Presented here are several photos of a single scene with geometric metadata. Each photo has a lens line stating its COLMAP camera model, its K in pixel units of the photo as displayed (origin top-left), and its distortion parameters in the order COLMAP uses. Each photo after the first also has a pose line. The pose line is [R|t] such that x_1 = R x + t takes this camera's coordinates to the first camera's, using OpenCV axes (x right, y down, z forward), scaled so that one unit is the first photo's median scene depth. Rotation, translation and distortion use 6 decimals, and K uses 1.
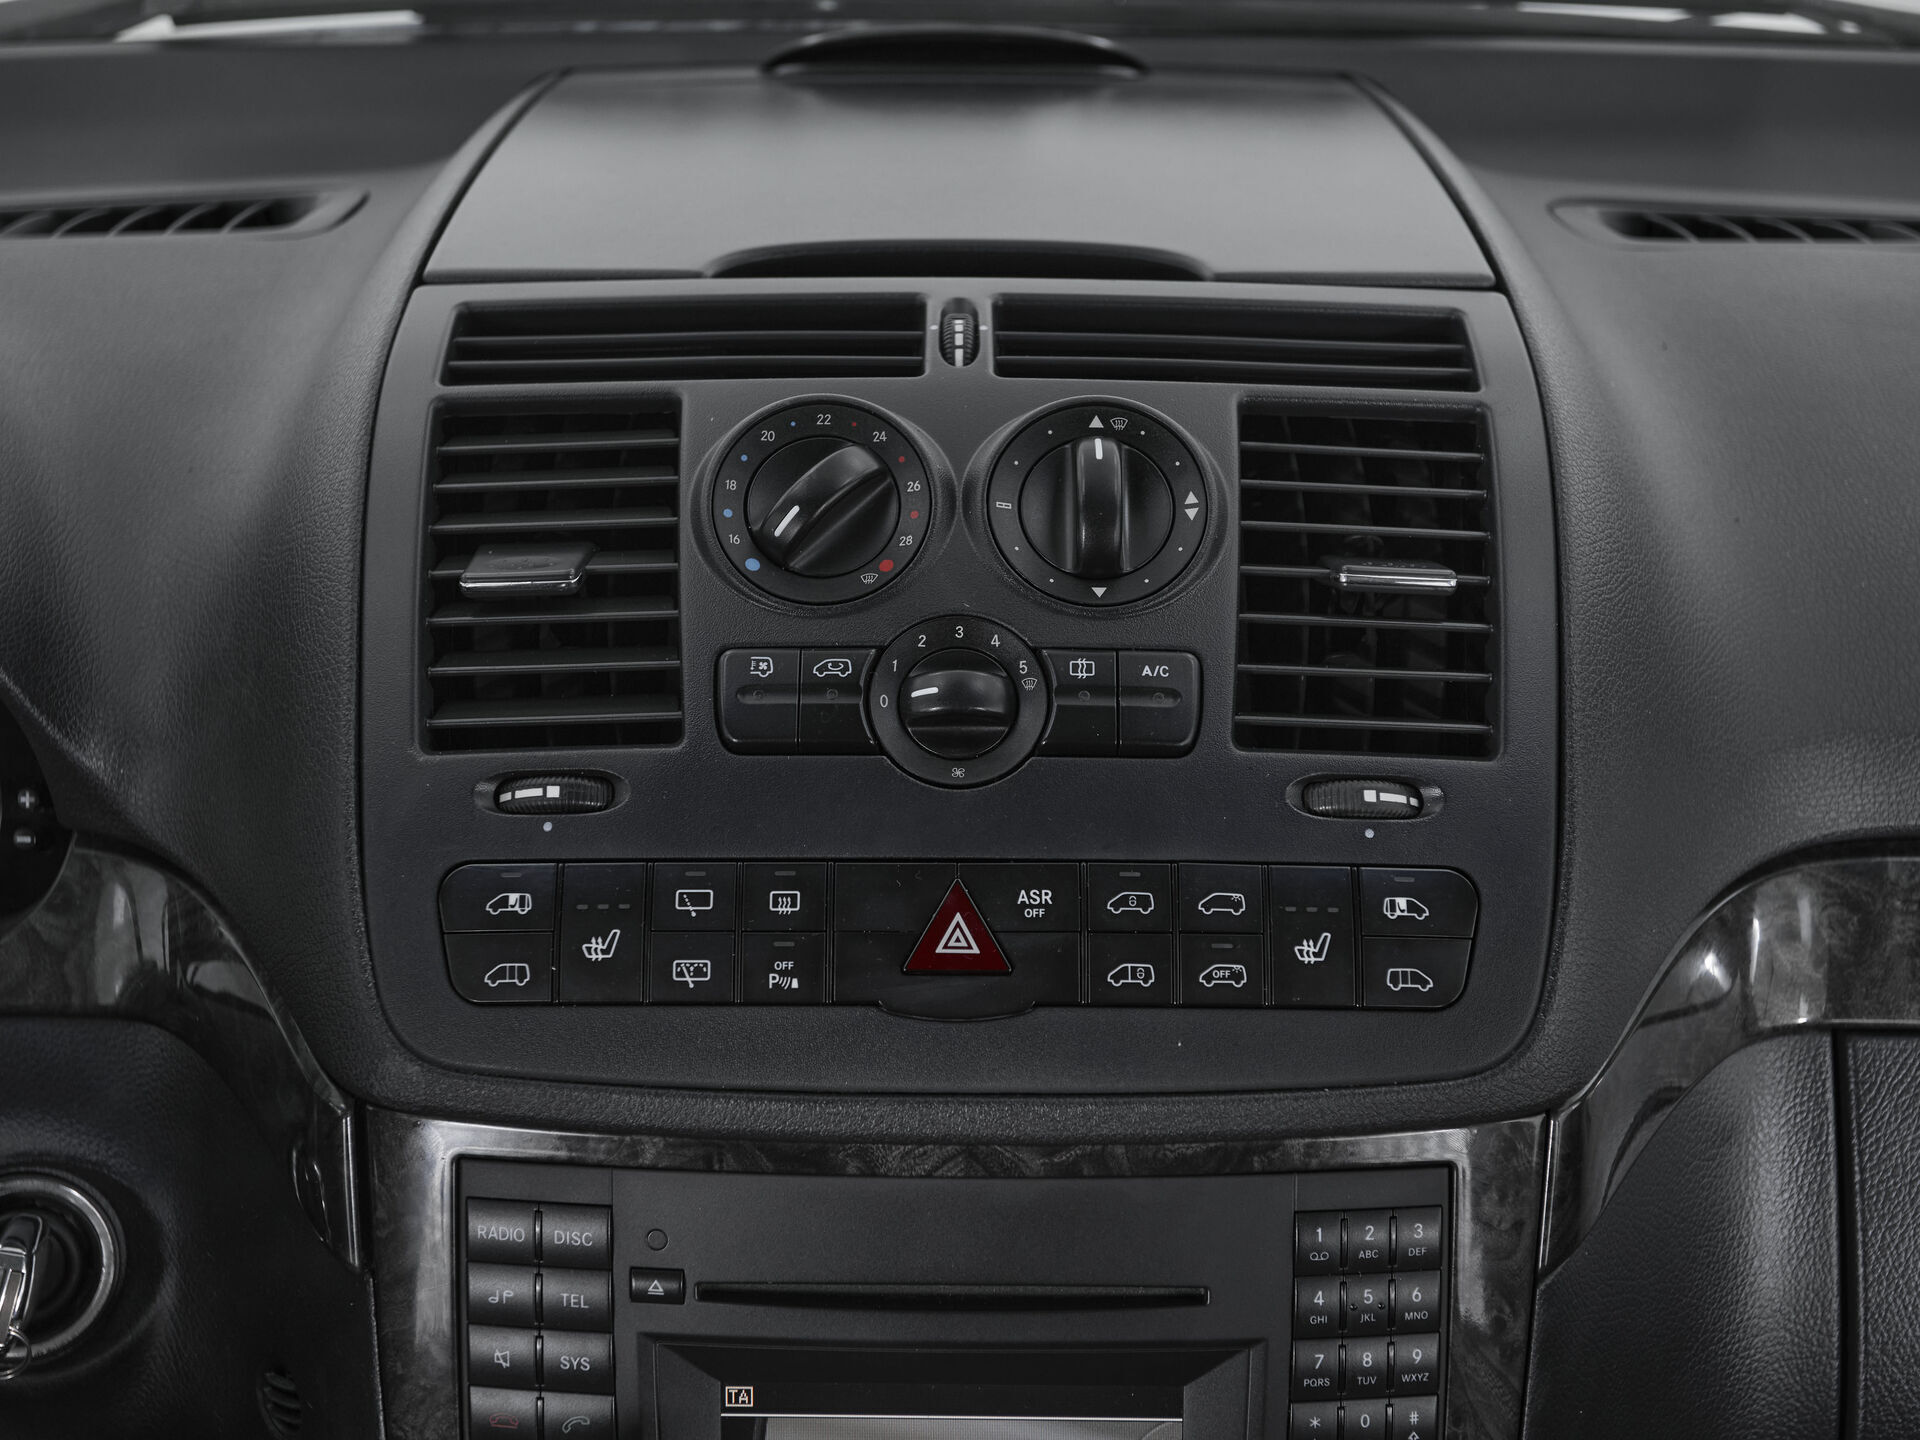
lens RADIAL K [[2217.2, 0, 954.7], [0, 2217.2, 714.6], [0, 0, 1]] dist [0.052975, 0.000000]
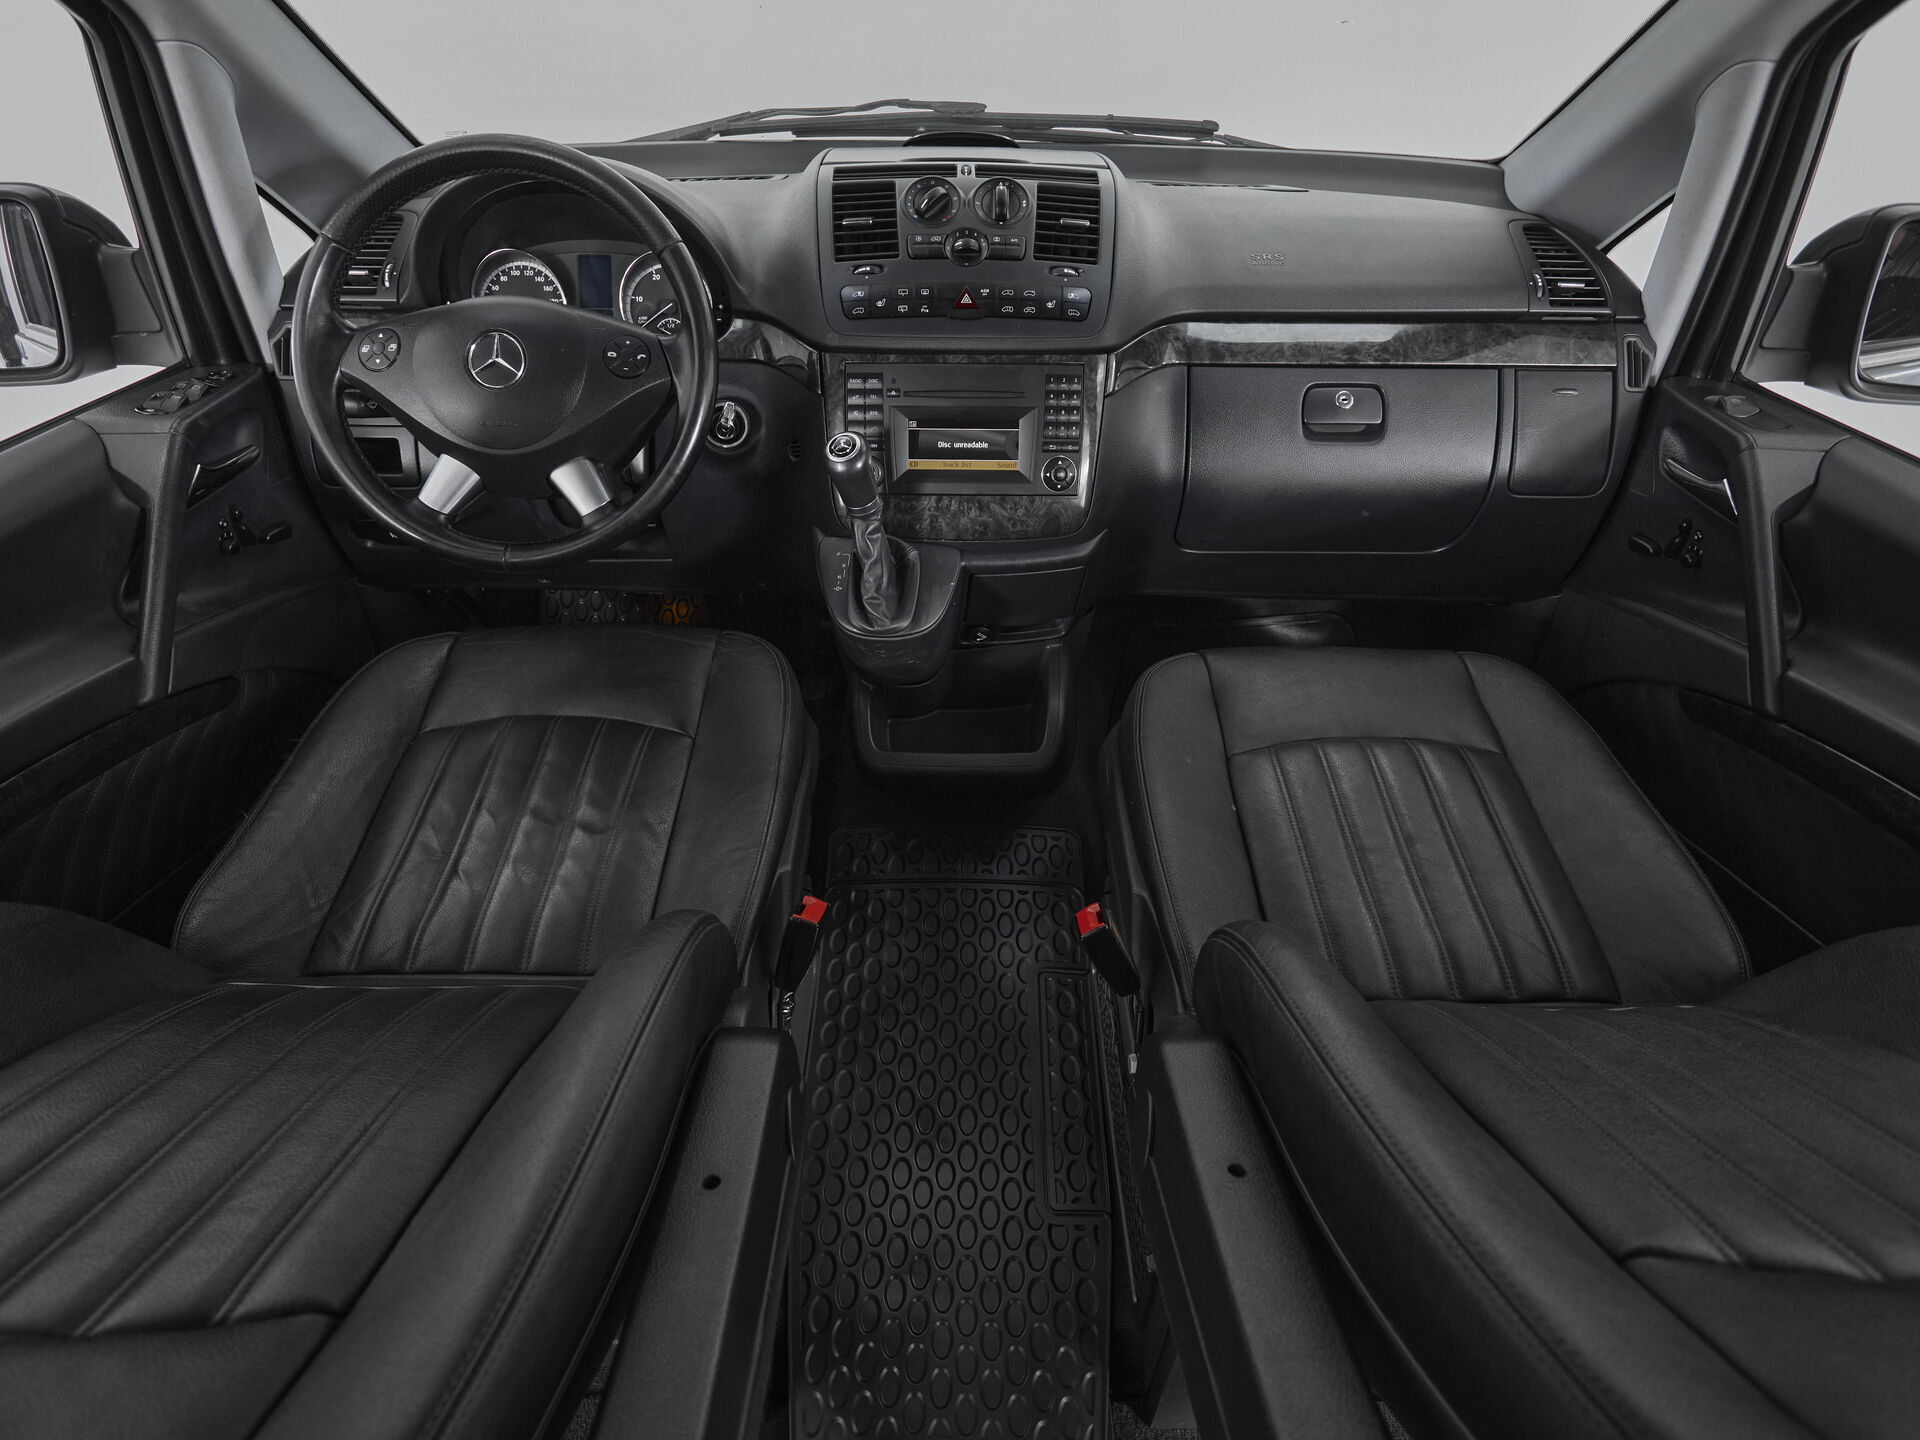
lens RADIAL K [[1042.5, 0, 952.8], [0, 1042.5, 728.9], [0, 0, 1]] dist [-0.001648, -0.001297]
pose [[0.999962, 0.003686, 0.007863, -0.035143], [-0.004432, 0.995266, 0.097083, 0.683328], [-0.007468, -0.097114, 0.995245, -0.990235]]
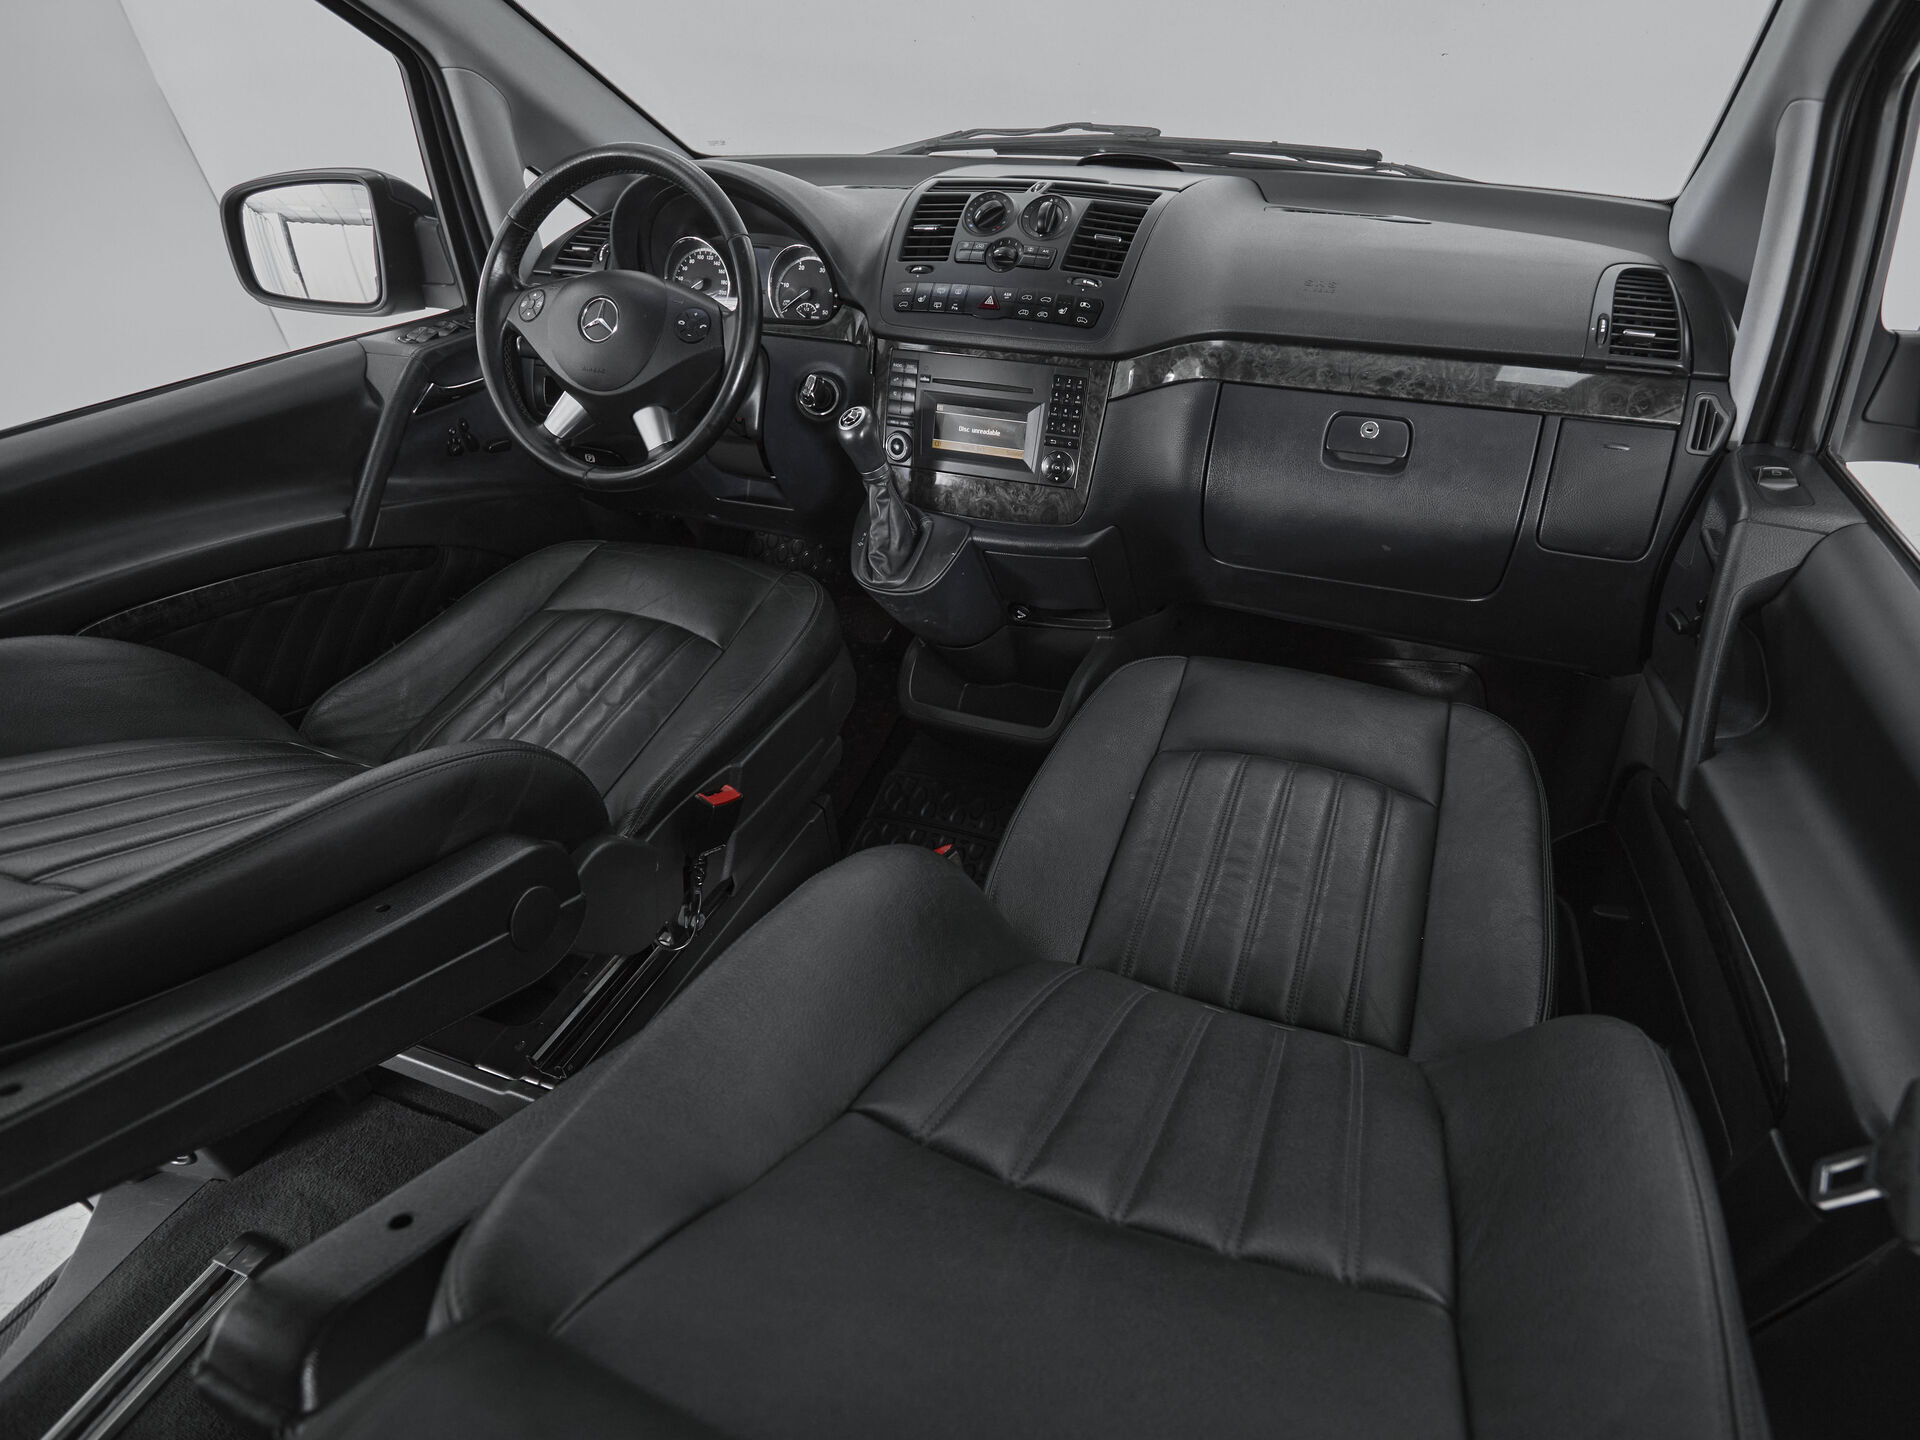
lens RADIAL K [[1042.5, 0, 1049.7], [0, 1042.5, 733.5], [0, 0, 1]] dist [-0.001648, -0.001297]
pose [[0.941632, 0.191113, -0.277136, 0.861466], [-0.166436, 0.979873, 0.110217, 0.697431], [0.292622, -0.057659, 0.954488, -1.062648]]
